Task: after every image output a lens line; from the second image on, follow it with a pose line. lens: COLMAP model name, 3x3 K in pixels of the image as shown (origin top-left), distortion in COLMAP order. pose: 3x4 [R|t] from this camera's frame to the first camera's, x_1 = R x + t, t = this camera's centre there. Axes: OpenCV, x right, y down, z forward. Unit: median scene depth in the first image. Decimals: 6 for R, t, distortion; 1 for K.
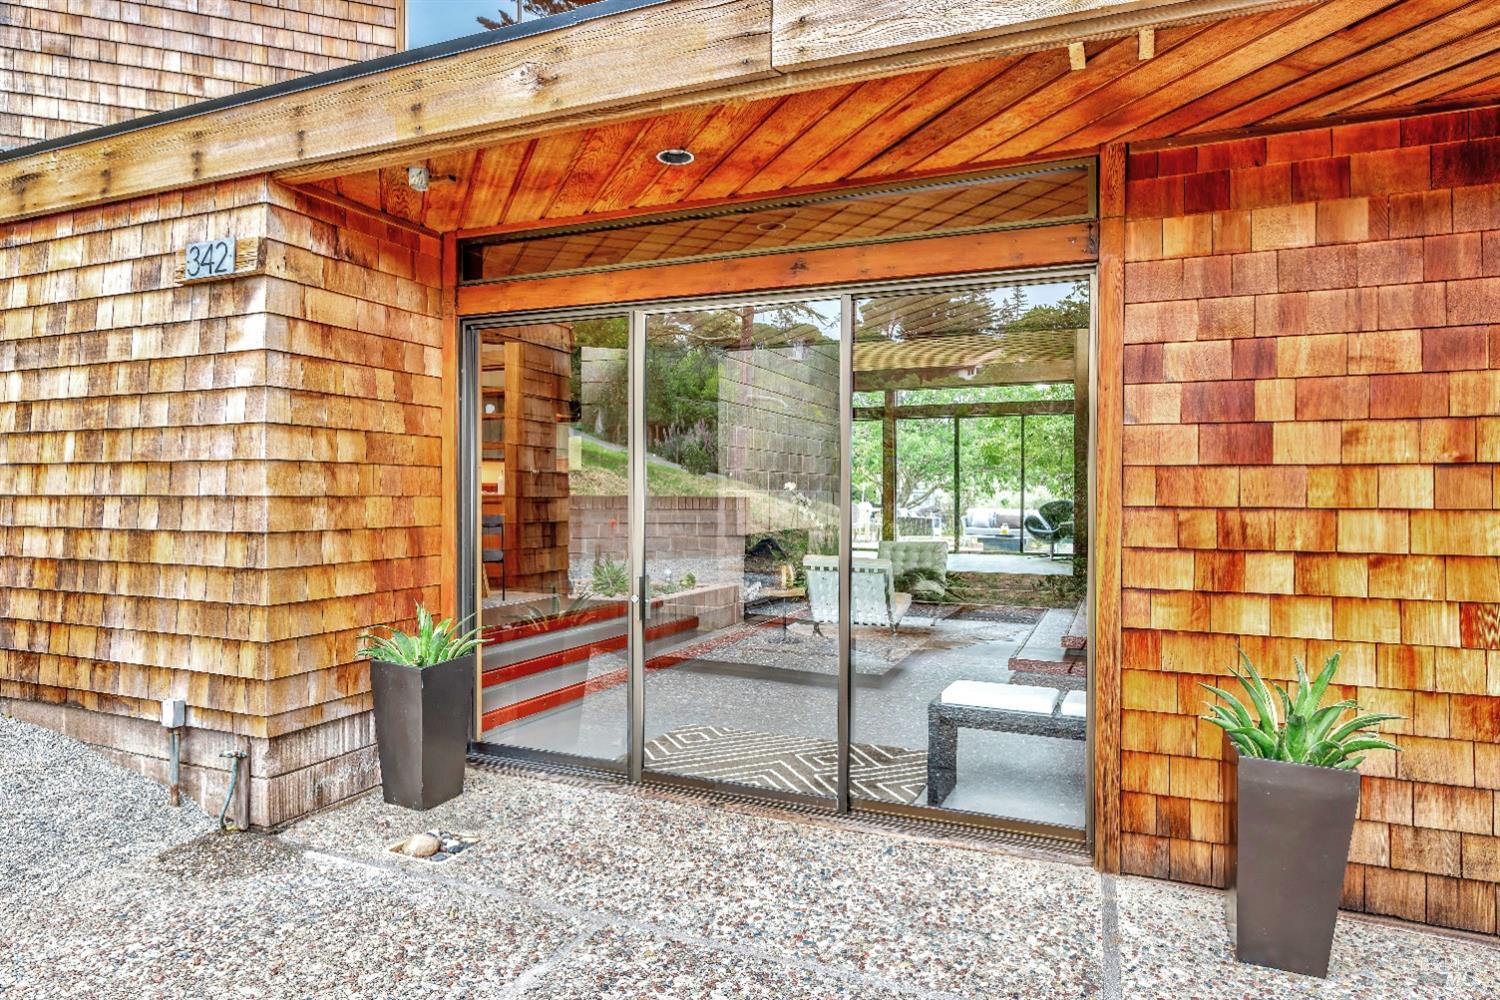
lens RADIAL K [[891.5, 0, 748.6], [0, 891.5, 497.7], [0, 0, 1]] dist [-0.004010, -0.000804]
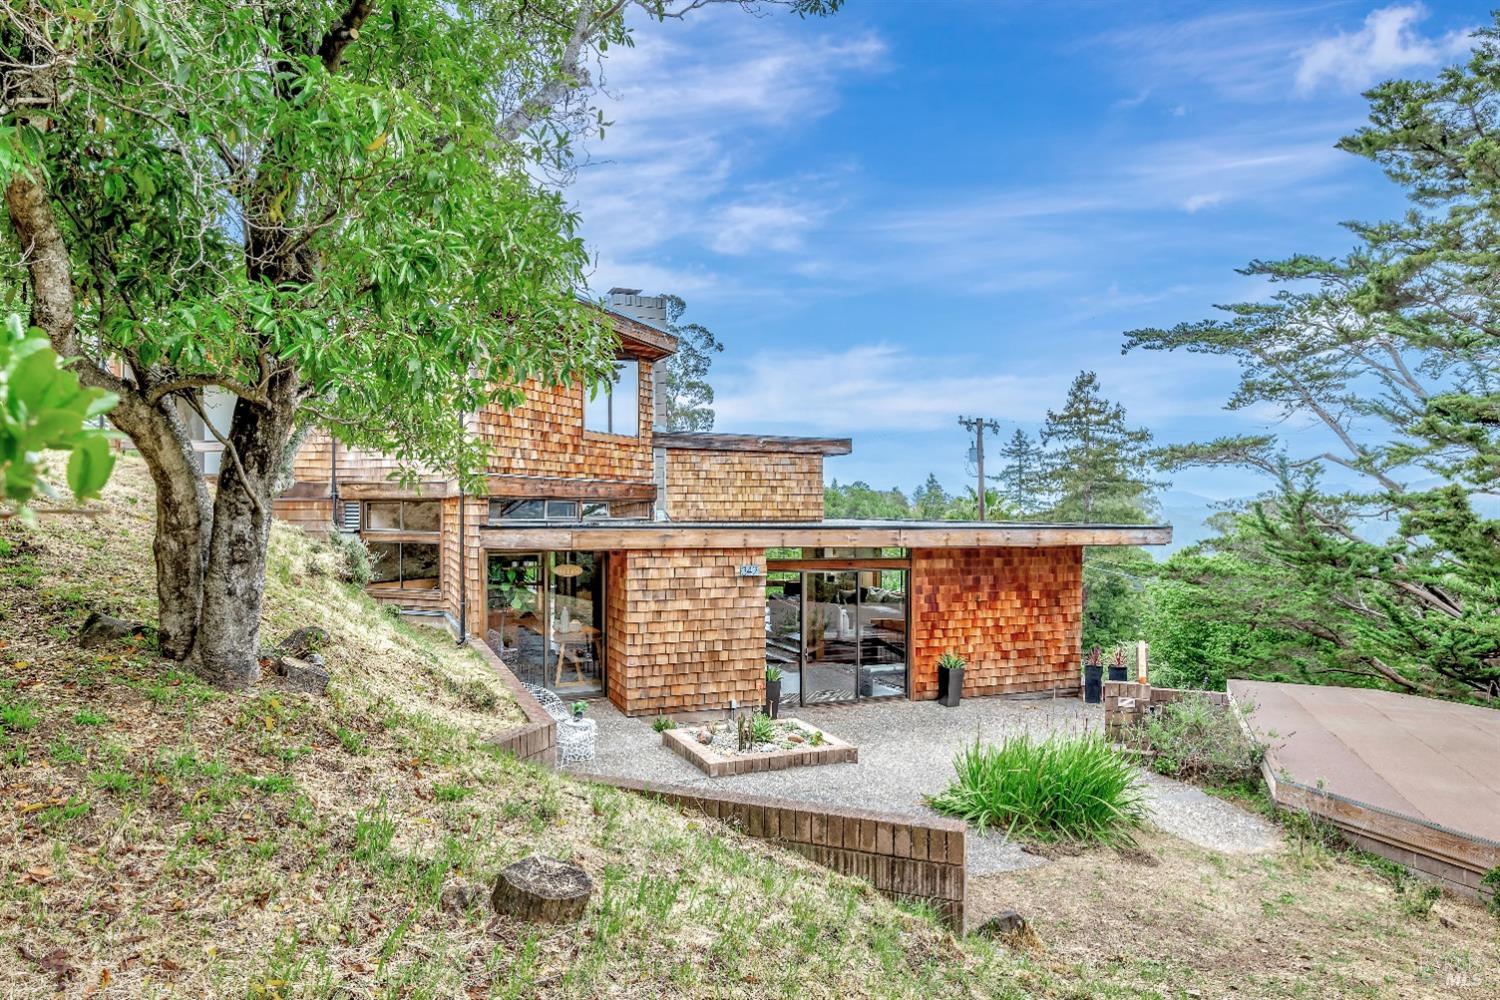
lens RADIAL K [[891.5, 0, 750.2], [0, 891.5, 504.7], [0, 0, 1]] dist [-0.004010, -0.000804]
pose [[0.705287, 0.002066, 0.708919, -3.057550], [-0.002479, 0.999997, -0.000449, -0.521592], [-0.708917, -0.001441, 0.705290, -1.456770]]
